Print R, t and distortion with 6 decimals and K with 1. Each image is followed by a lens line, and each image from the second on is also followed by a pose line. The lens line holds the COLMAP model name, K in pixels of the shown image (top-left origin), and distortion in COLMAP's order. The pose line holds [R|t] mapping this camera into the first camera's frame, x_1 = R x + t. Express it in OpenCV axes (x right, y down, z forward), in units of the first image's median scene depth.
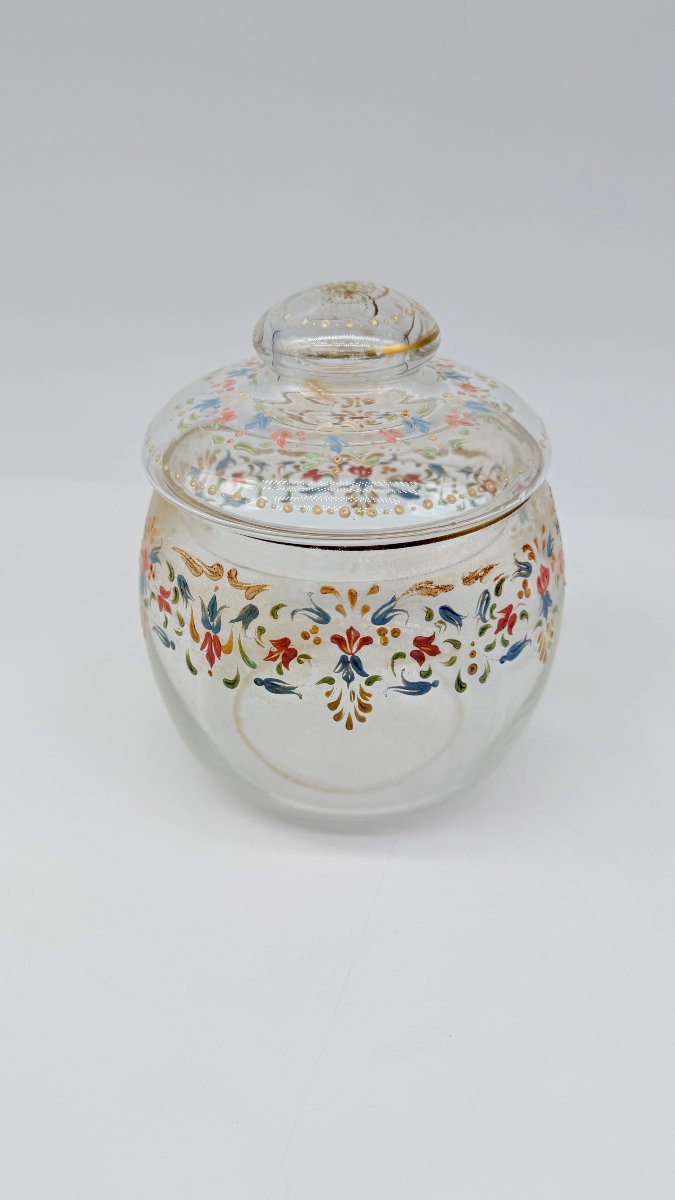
lens RADIAL K [[879.7, 0, 337.5], [0, 879.7, 600.0], [0, 0, 1]] dist [0.144189, -0.000701]
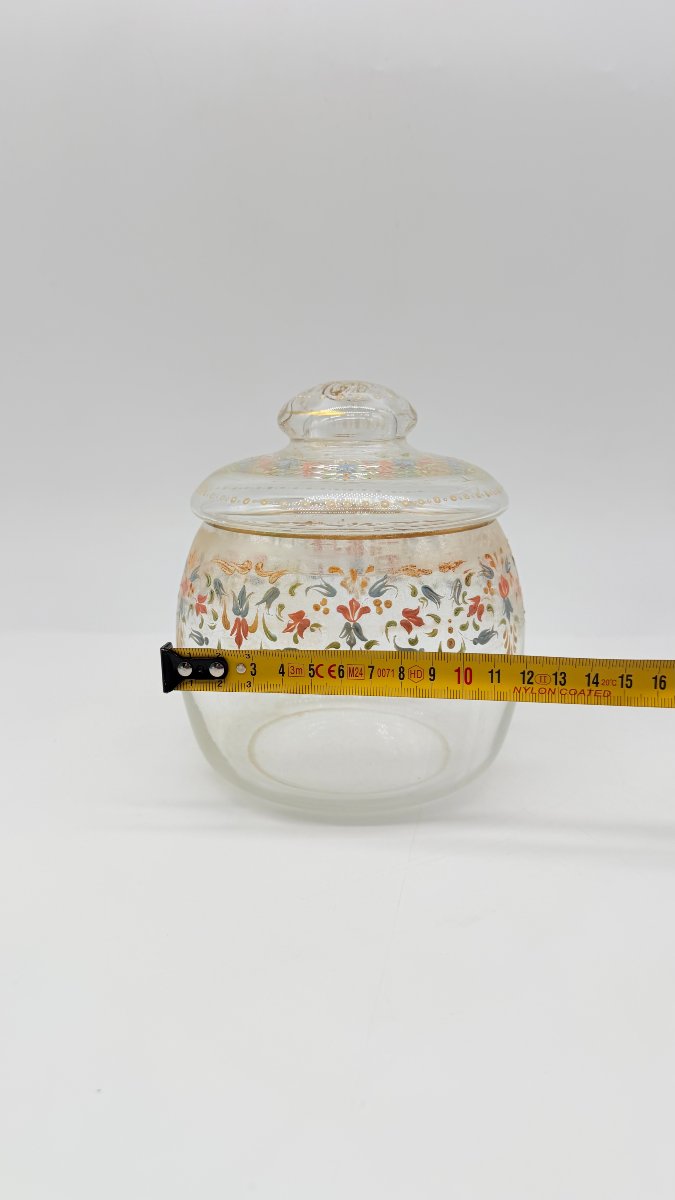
lens RADIAL K [[879.7, 0, 337.5], [0, 879.7, 600.0], [0, 0, 1]] dist [0.144189, -0.000701]
pose [[0.999846, -0.006718, 0.016224, -0.026221], [0.011635, 0.945451, -0.325557, 0.427554], [-0.013153, 0.325696, 0.945383, -0.189514]]
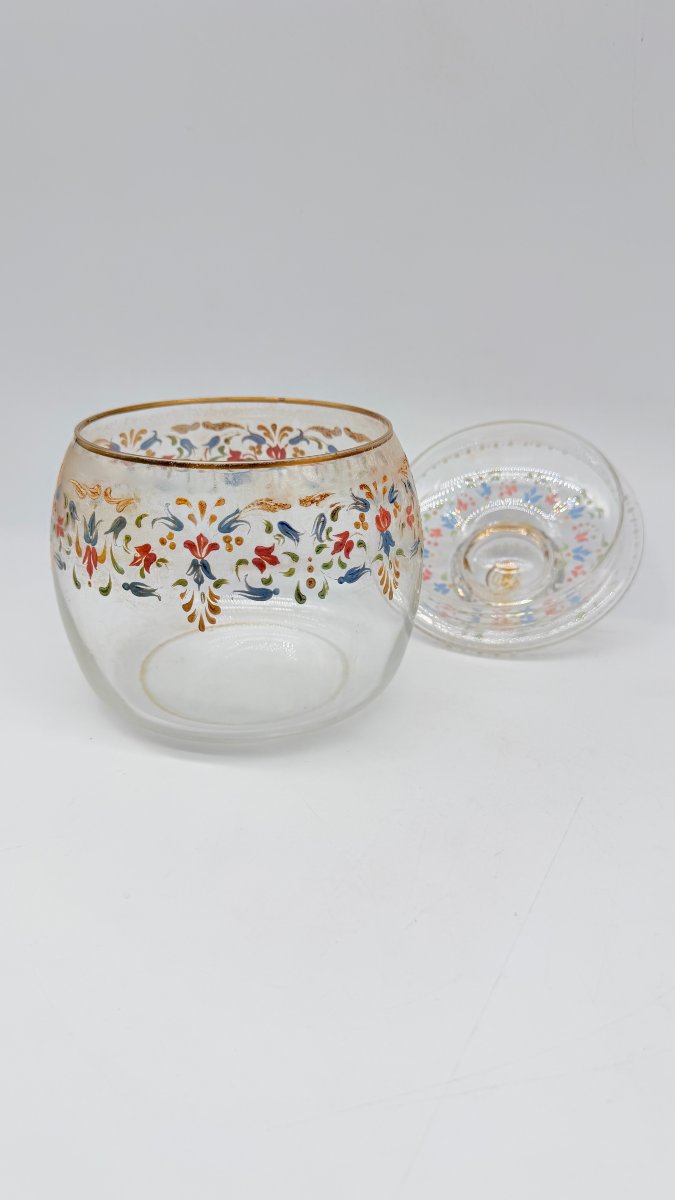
lens RADIAL K [[879.7, 0, 337.5], [0, 879.7, 600.0], [0, 0, 1]] dist [0.144189, -0.000701]
pose [[0.997694, 0.033023, -0.059291, 0.260962], [-0.042362, 0.985566, -0.163903, 0.292635], [0.053022, 0.166037, 0.984693, -0.136112]]
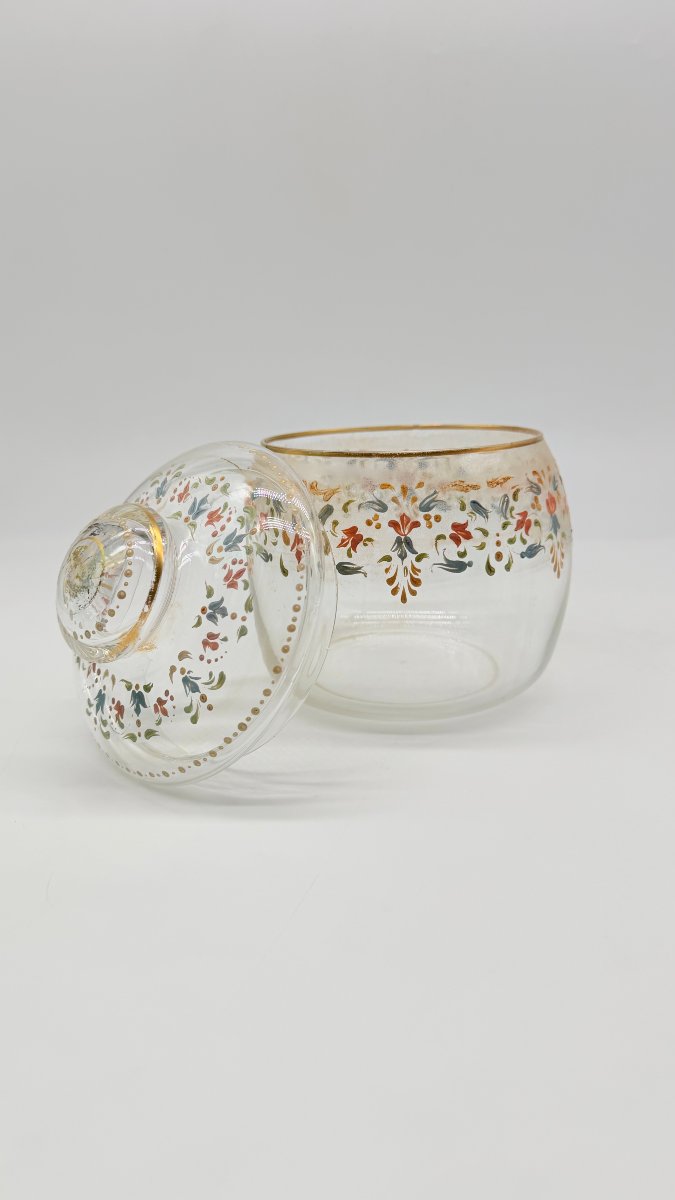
lens RADIAL K [[879.7, 0, 337.5], [0, 879.7, 600.0], [0, 0, 1]] dist [0.144189, -0.000701]
pose [[0.999006, -0.017477, -0.041010, -0.030639], [0.004946, 0.957718, -0.287666, 0.516050], [0.044304, 0.287177, 0.956852, -0.228267]]
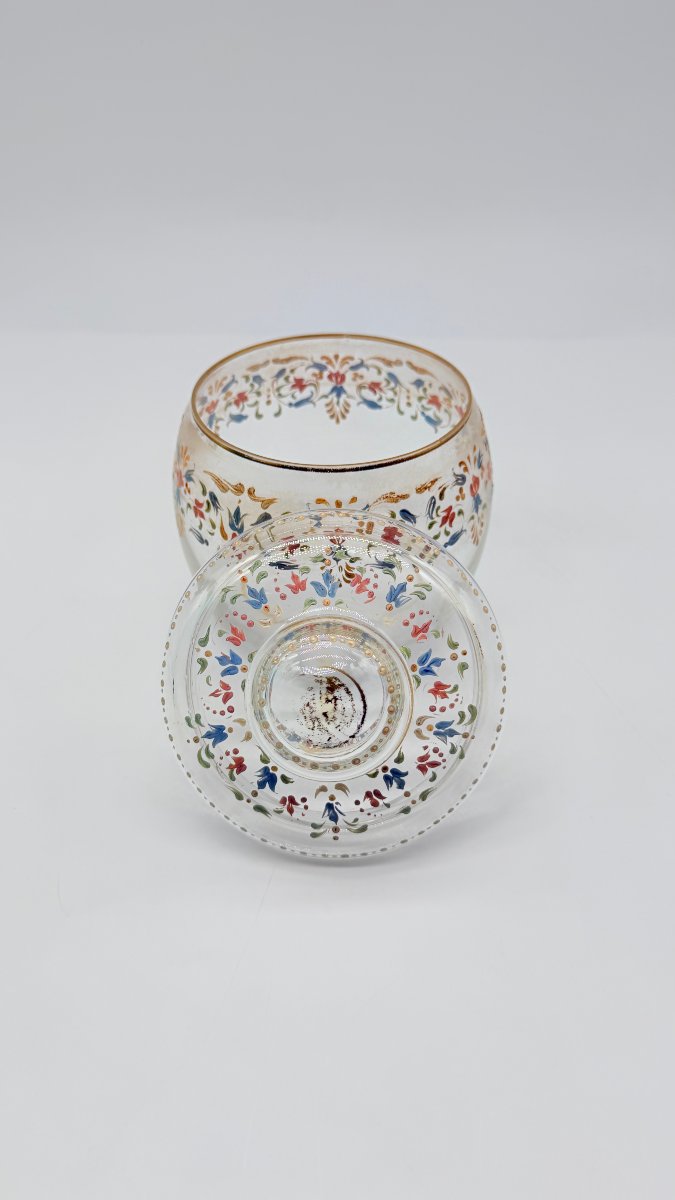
lens RADIAL K [[879.7, 0, 337.5], [0, 879.7, 600.0], [0, 0, 1]] dist [0.144189, -0.000701]
pose [[0.998748, -0.035813, 0.034931, -0.037542], [0.030691, 0.990023, 0.137522, -0.045652], [-0.039508, -0.136278, 0.989883, -0.401797]]
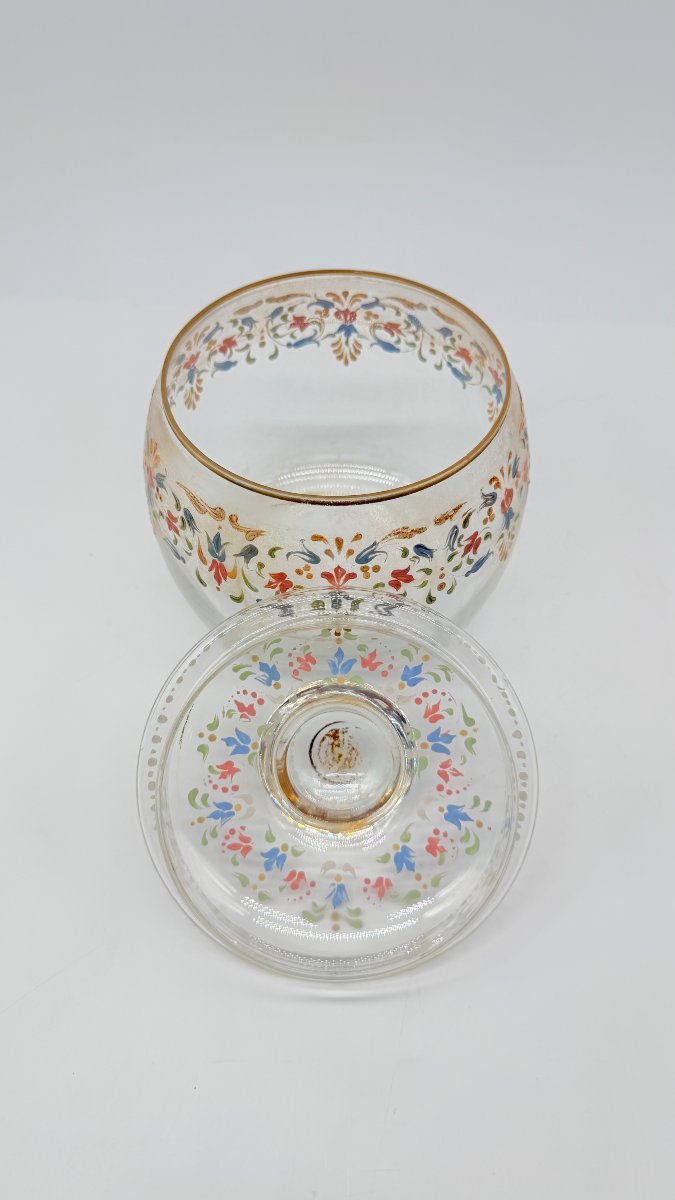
lens RADIAL K [[879.7, 0, 337.5], [0, 879.7, 600.0], [0, 0, 1]] dist [0.144189, -0.000701]
pose [[0.999745, -0.018372, 0.013153, -0.001623], [0.012491, 0.934471, 0.355820, -0.330211], [-0.018828, -0.355565, 0.934462, -0.104914]]
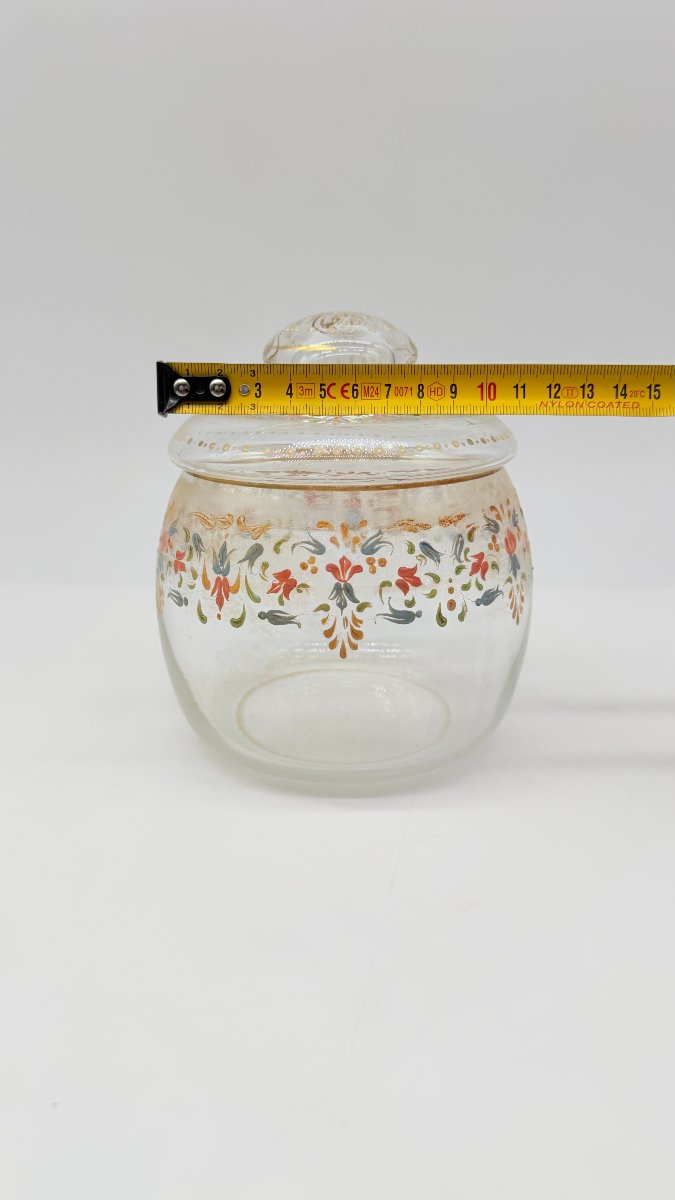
lens RADIAL K [[879.7, 0, 337.5], [0, 879.7, 600.0], [0, 0, 1]] dist [0.144189, -0.000701]
pose [[0.999948, -0.007750, 0.006591, -0.000550], [0.009224, 0.963969, -0.265853, 0.376686], [-0.004293, 0.265900, 0.963991, -0.091844]]
